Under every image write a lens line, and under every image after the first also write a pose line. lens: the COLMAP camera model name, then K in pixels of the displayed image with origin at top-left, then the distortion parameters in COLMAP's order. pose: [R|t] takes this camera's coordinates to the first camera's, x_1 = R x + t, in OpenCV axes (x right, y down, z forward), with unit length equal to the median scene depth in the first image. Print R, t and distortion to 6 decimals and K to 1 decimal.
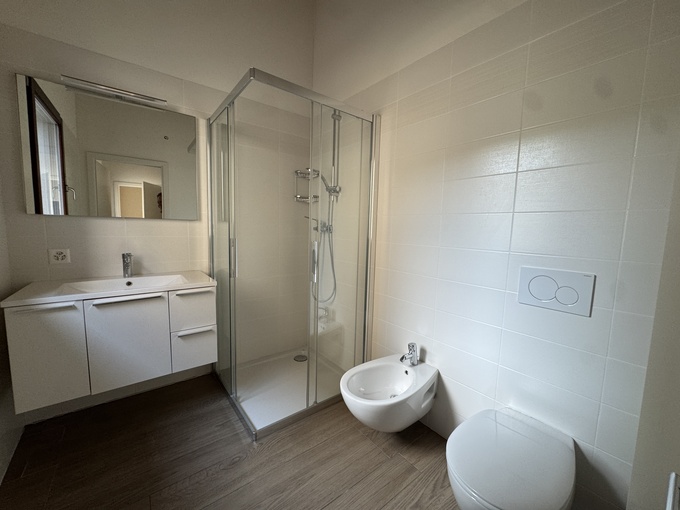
lens RADIAL K [[272.3, 0, 339.2], [0, 272.3, 254.7], [0, 0, 1]] dist [0.000037, 0.000321]
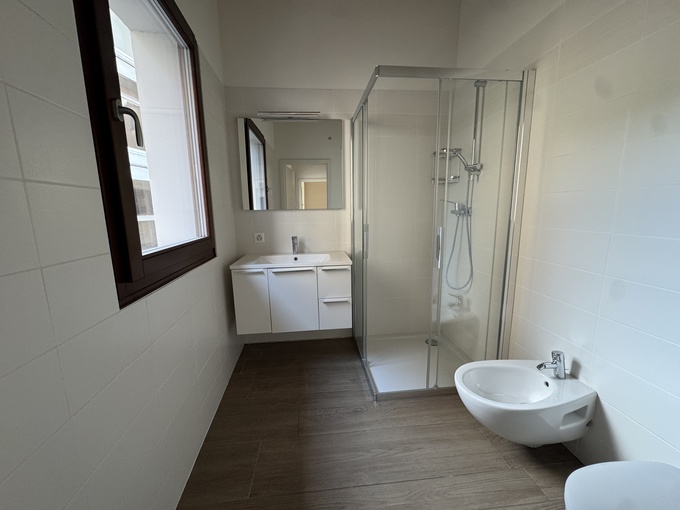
lens RADIAL K [[272.3, 0, 341.5], [0, 272.3, 254.6], [0, 0, 1]] dist [0.000037, 0.000321]
pose [[0.847265, 0.048553, -0.528947, 0.129672], [-0.013740, 0.997484, 0.069552, -0.011320], [0.530993, -0.051662, 0.845800, -0.018214]]
